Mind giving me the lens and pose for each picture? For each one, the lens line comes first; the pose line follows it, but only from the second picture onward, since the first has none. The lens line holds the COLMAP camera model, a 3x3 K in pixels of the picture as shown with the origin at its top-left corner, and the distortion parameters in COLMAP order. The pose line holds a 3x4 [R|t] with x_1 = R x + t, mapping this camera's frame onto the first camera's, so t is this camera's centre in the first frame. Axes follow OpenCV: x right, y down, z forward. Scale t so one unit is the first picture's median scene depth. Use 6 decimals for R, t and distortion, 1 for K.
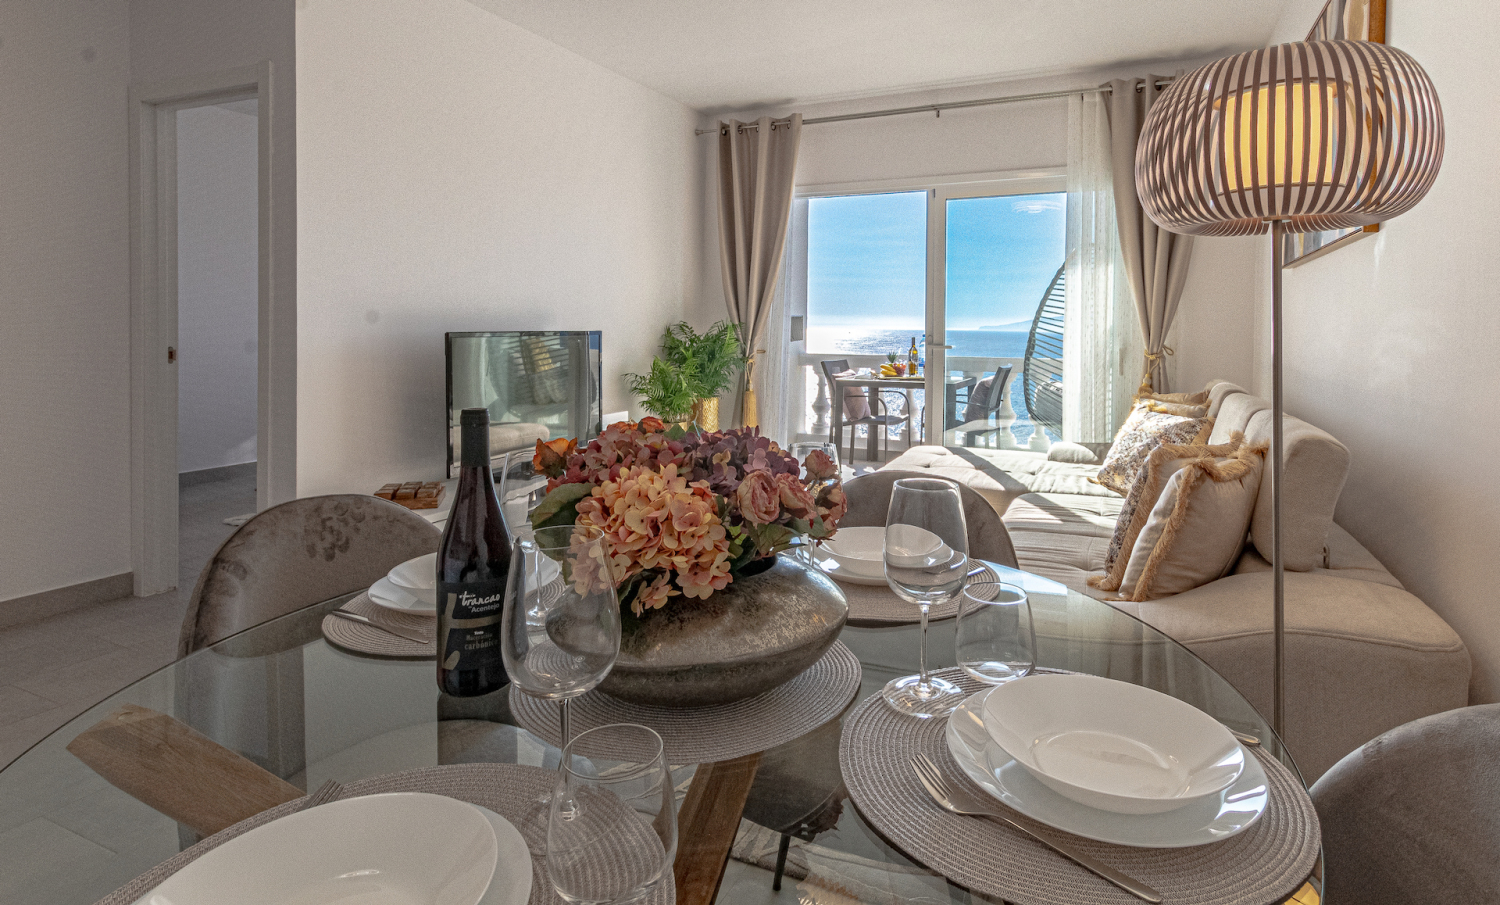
lens RADIAL K [[794.2, 0, 797.6], [0, 794.2, 326.9], [0, 0, 1]] dist [0.035672, -0.001275]
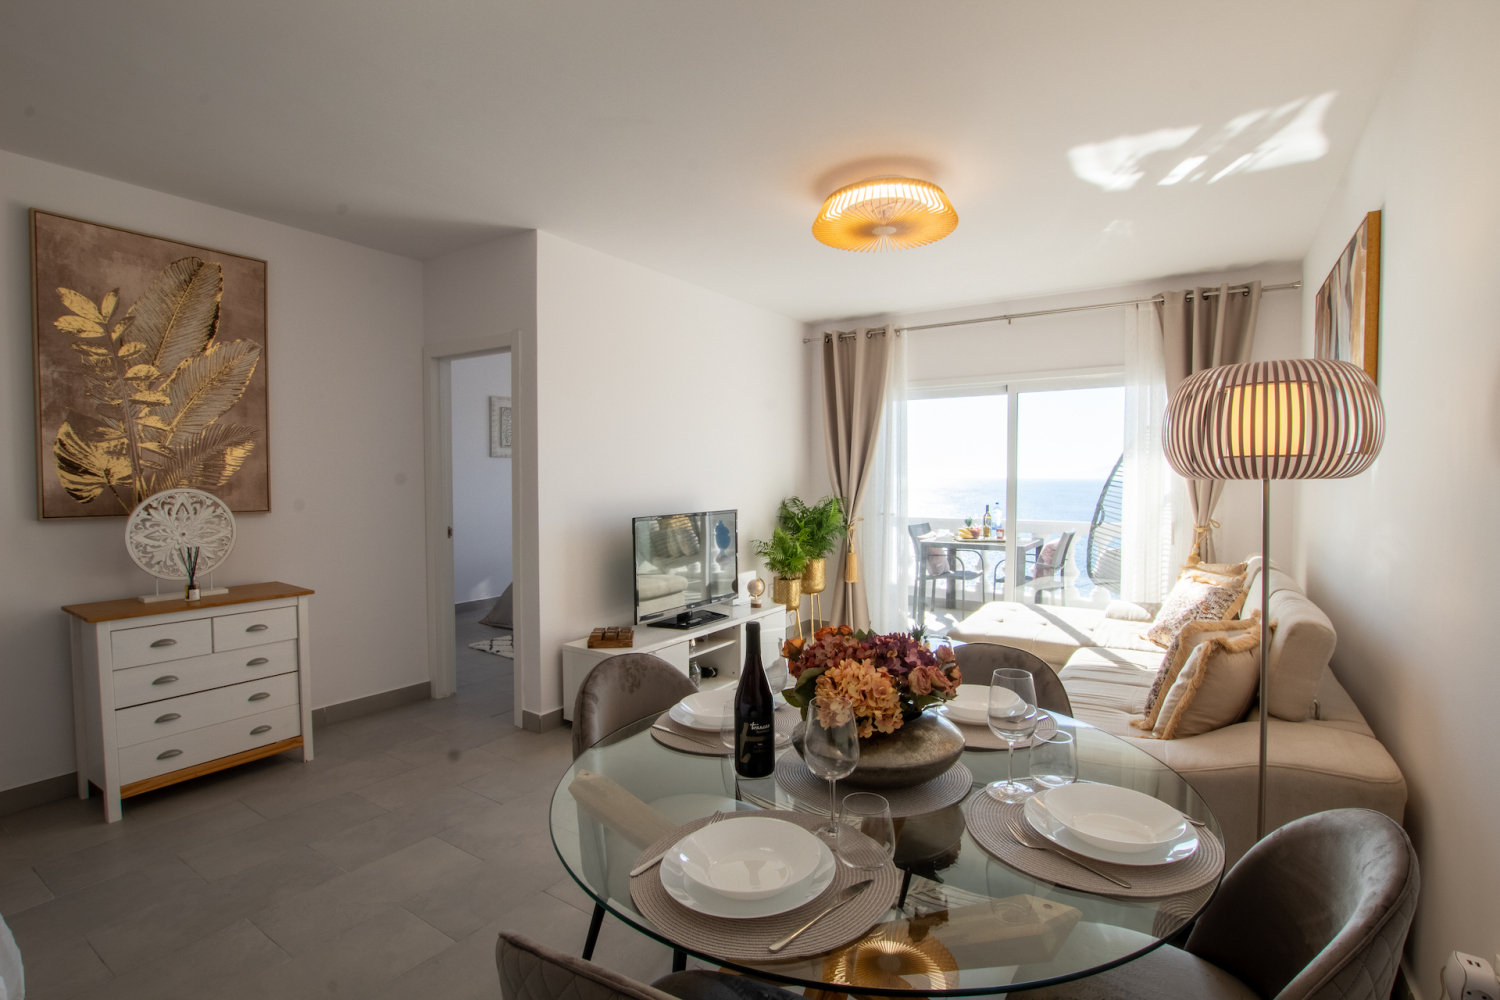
lens RADIAL K [[714.8, 0, 769.1], [0, 714.8, 491.8], [0, 0, 1]] dist [0.001576, -0.000824]
pose [[0.989381, -0.003186, -0.145309, -0.024979], [0.006779, 0.999683, 0.024236, -0.044240], [0.145185, -0.024963, 0.989089, -0.112987]]
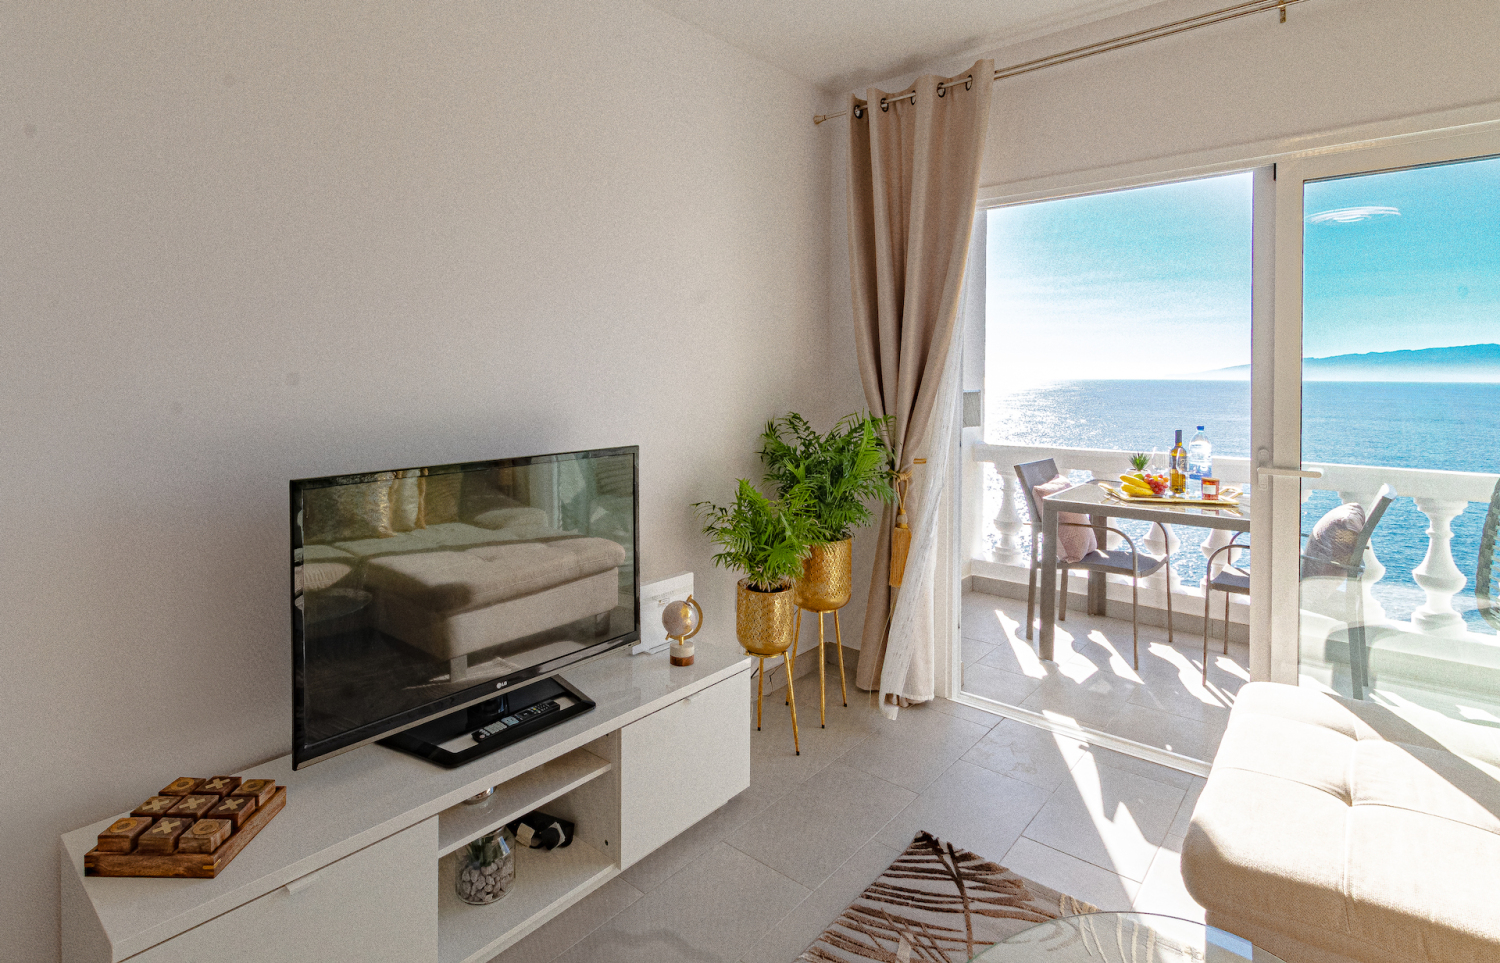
lens RADIAL K [[771.1, 0, 695.6], [0, 771.1, 380.3], [0, 0, 1]] dist [0.023258, 0.001253]
pose [[0.951417, -0.003299, -0.307888, -0.029862], [0.005449, 0.999966, 0.006124, -0.040260], [0.307858, -0.007504, 0.951403, 0.416231]]
